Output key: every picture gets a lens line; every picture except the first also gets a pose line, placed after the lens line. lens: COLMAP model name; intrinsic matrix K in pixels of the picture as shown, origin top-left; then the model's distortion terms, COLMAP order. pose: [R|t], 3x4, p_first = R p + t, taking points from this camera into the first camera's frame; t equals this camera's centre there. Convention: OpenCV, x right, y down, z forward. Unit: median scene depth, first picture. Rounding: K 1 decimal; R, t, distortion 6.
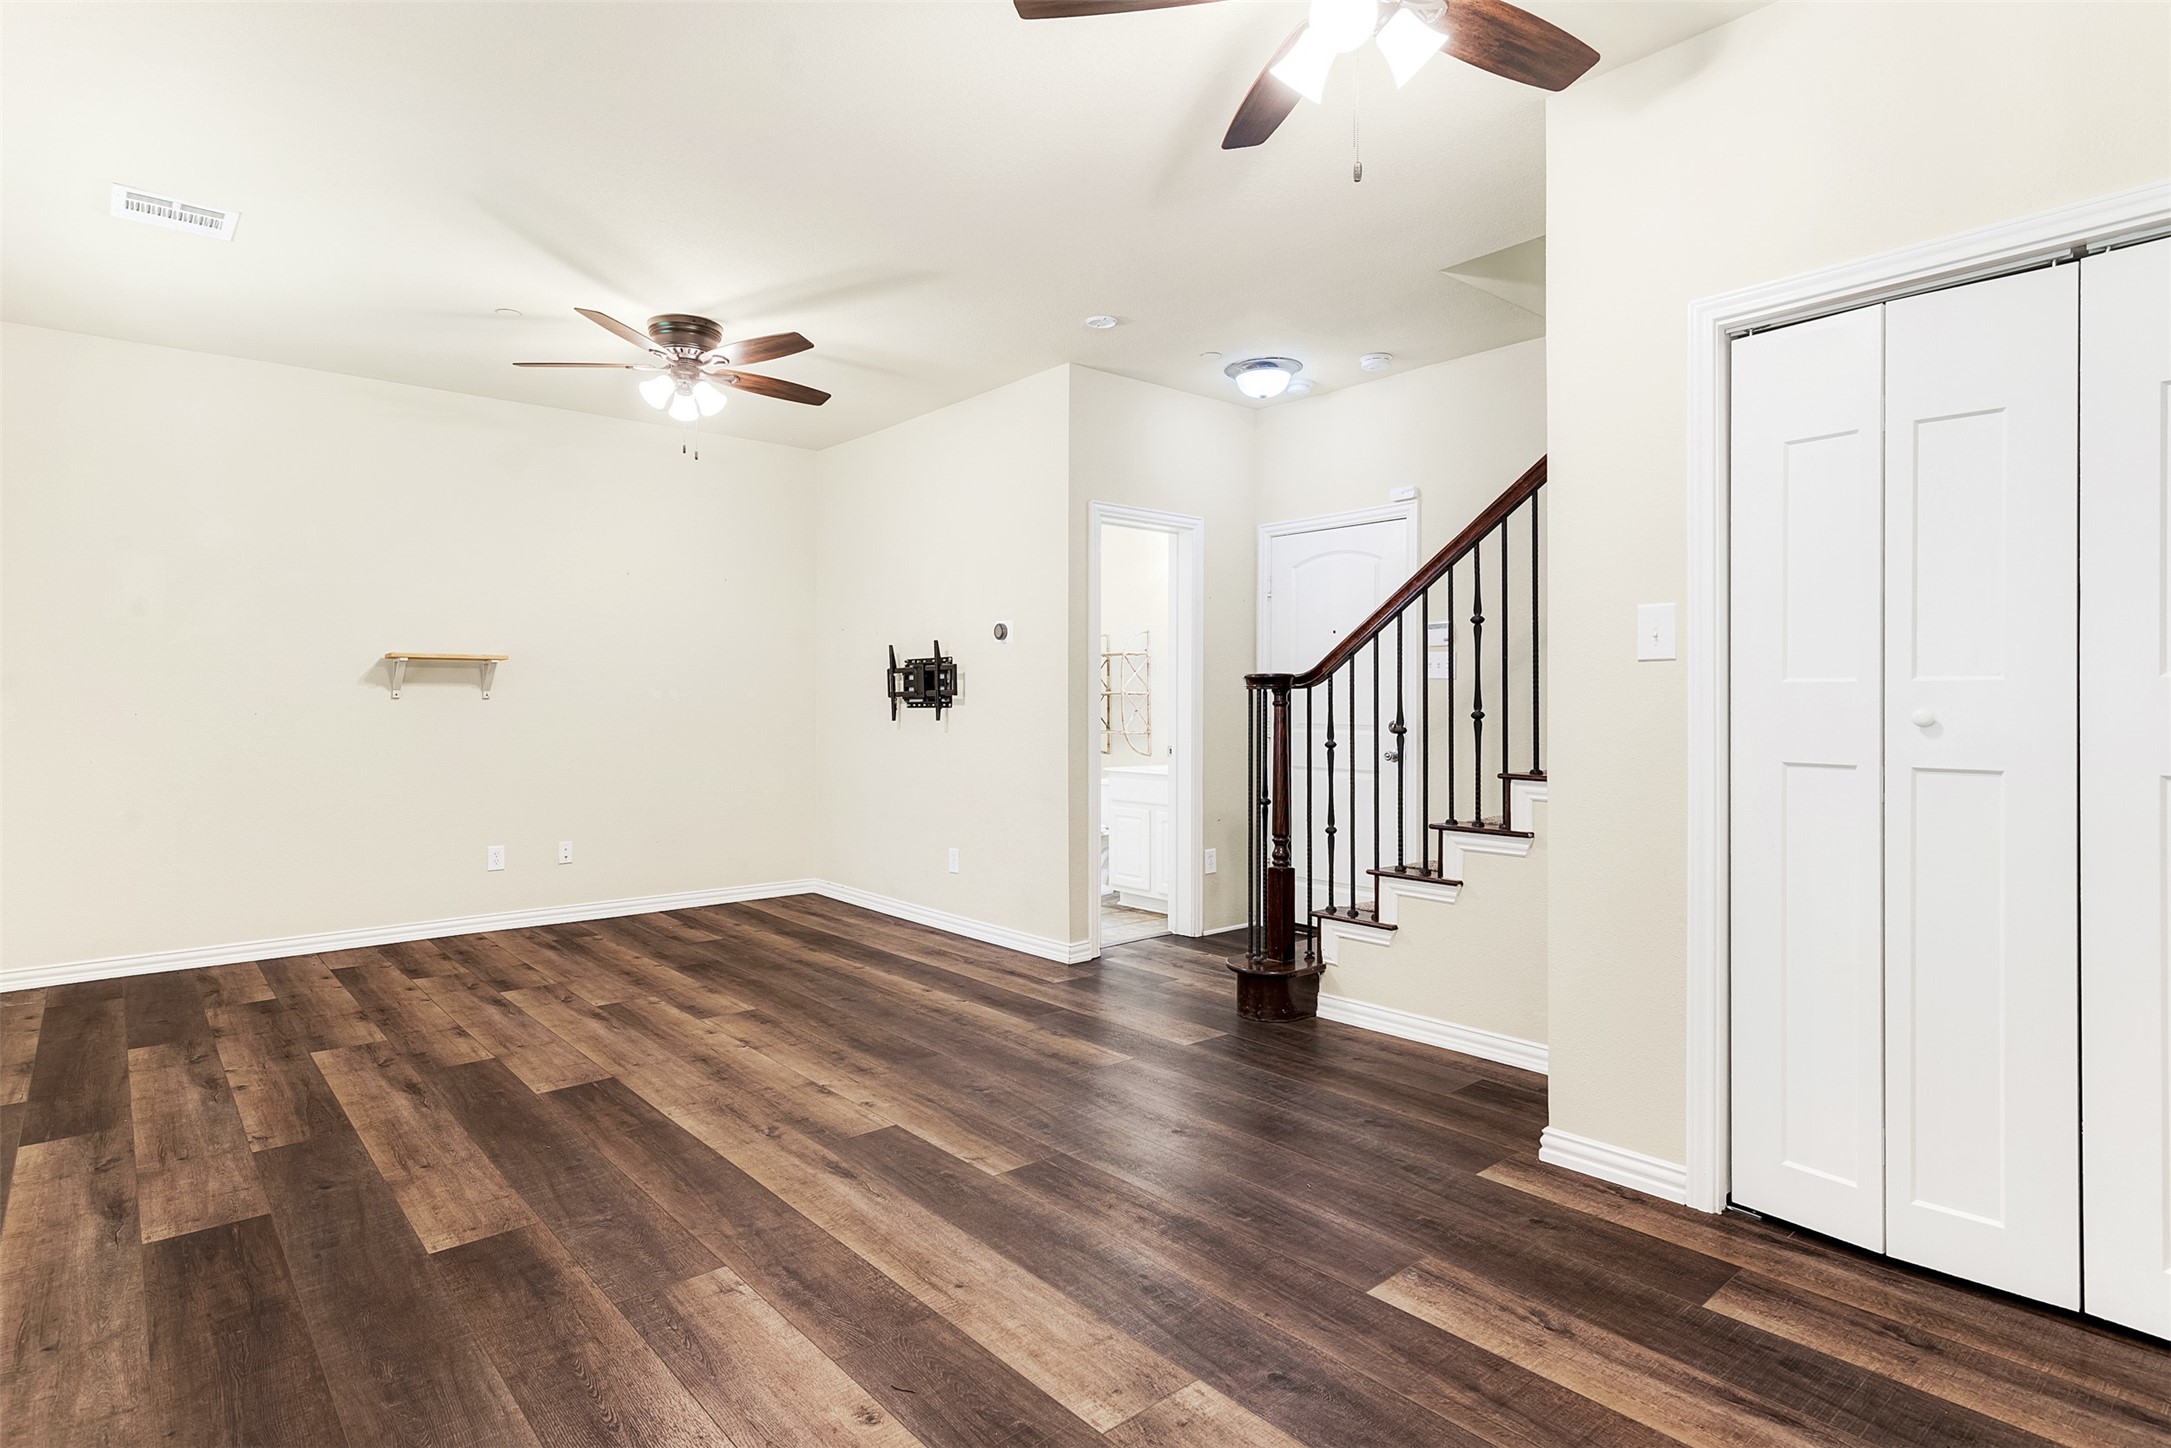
lens RADIAL K [[1117.0, 0, 1078.9], [0, 1117.0, 681.8], [0, 0, 1]] dist [0.005867, 0.011812]
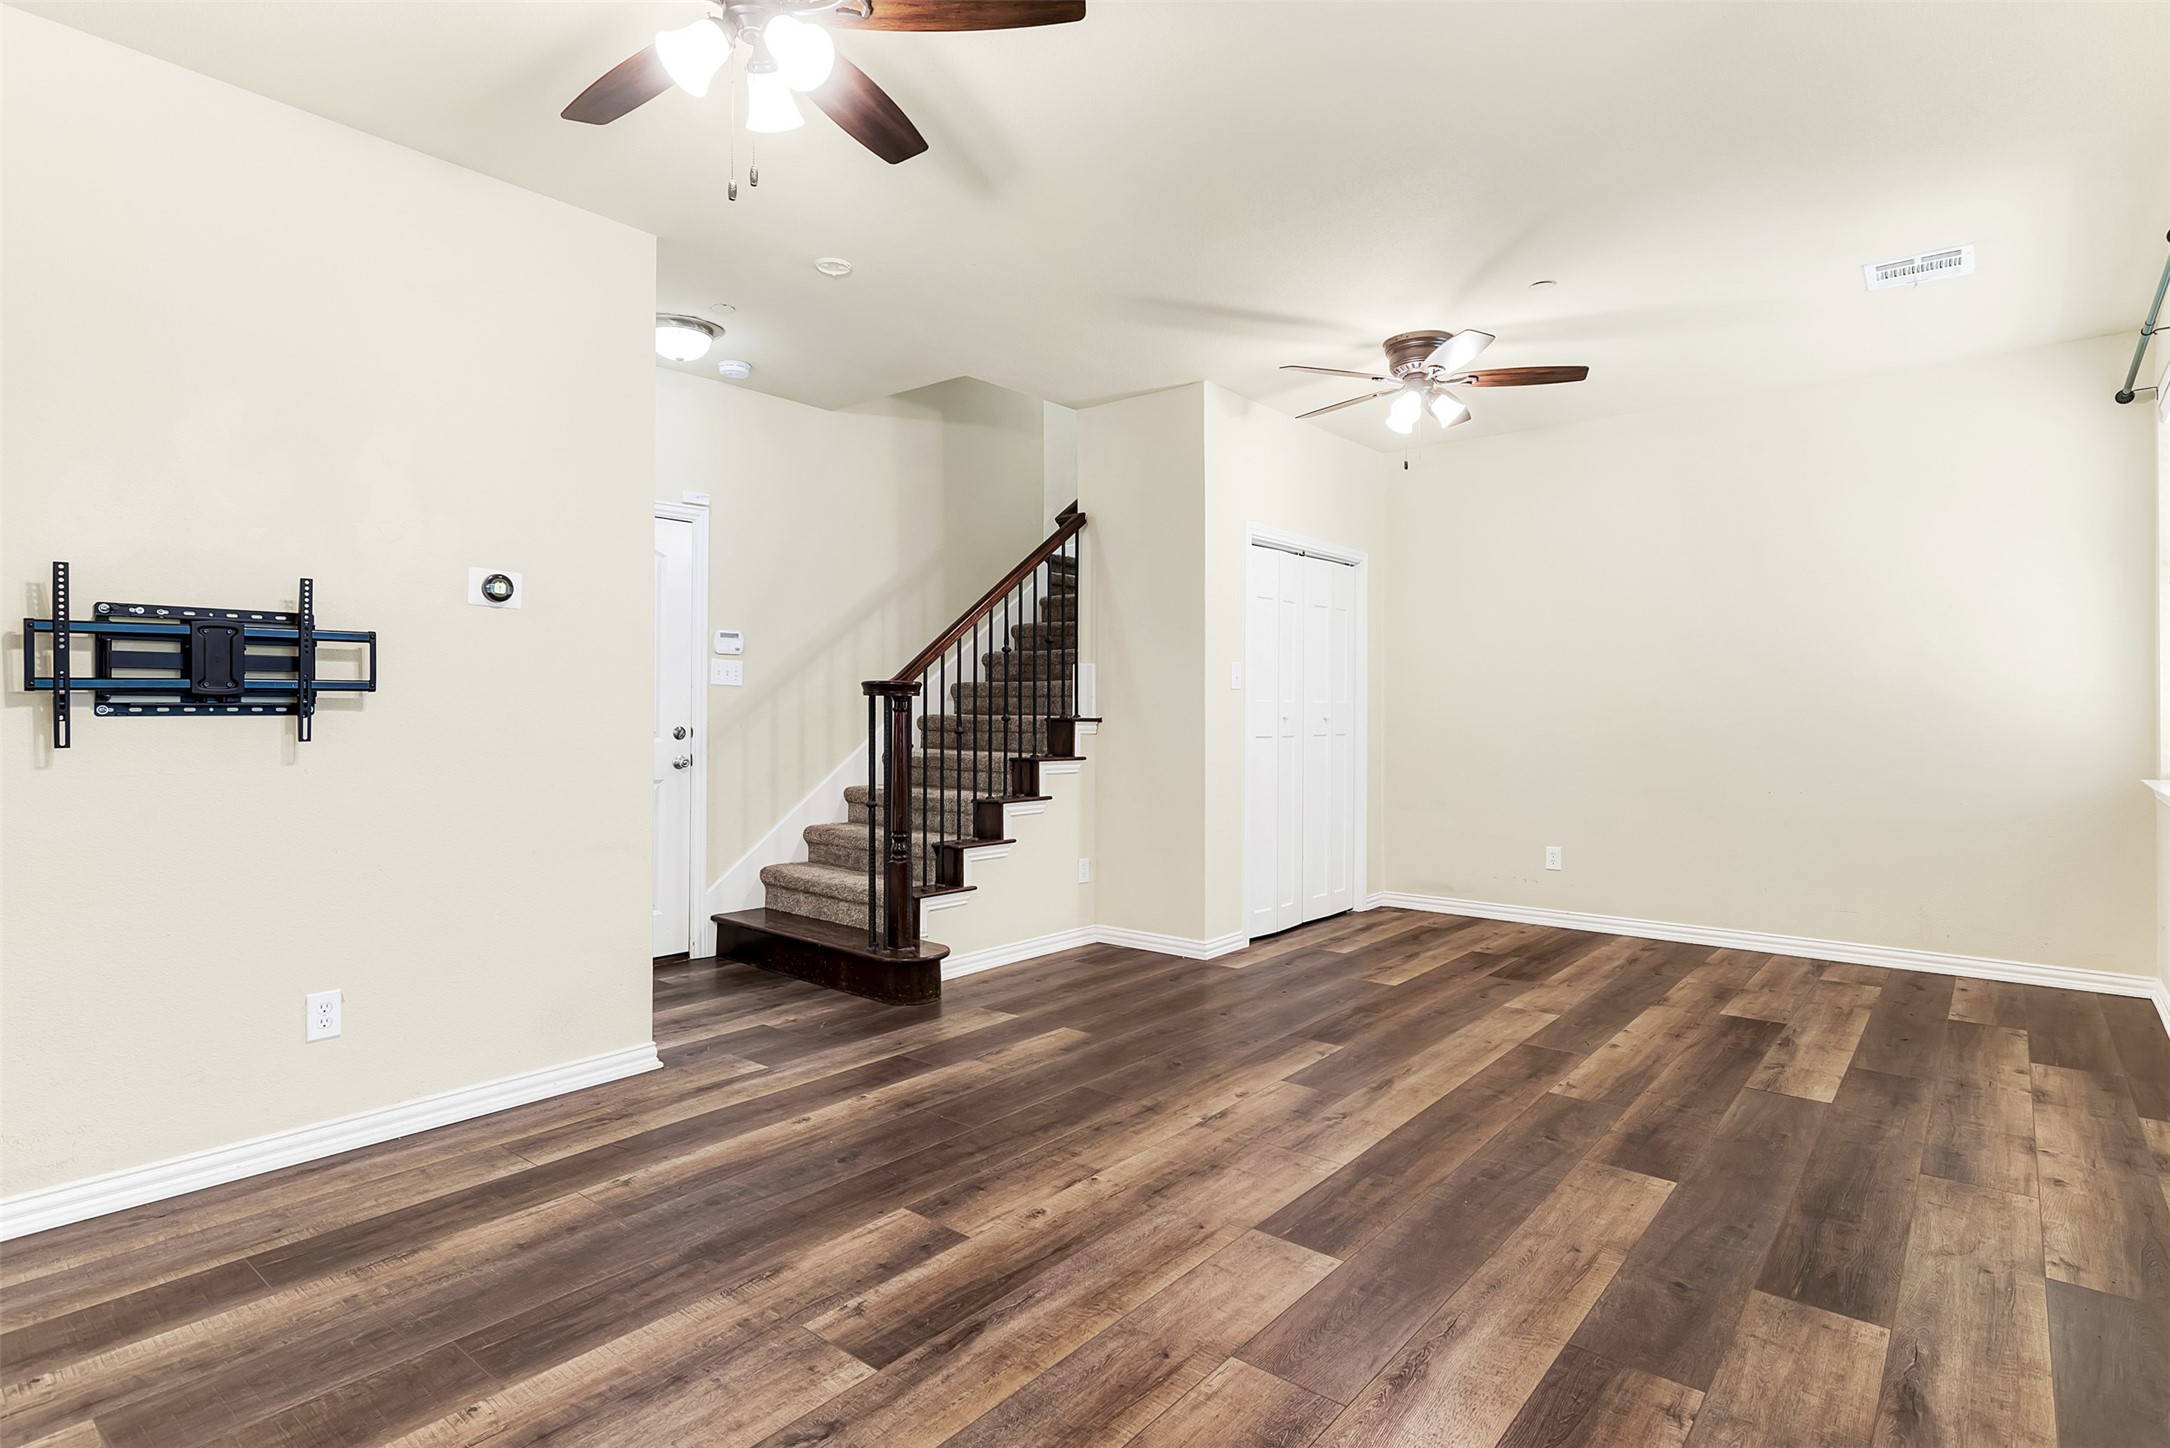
lens RADIAL K [[1116.5, 0, 1078.4], [0, 1116.5, 681.8], [0, 0, 1]] dist [0.005867, 0.011812]
pose [[-0.163854, 0.026469, 0.986130, -1.277985], [-0.020022, 0.999345, -0.030151, 0.031002], [-0.986281, -0.024685, -0.163216, 1.419214]]
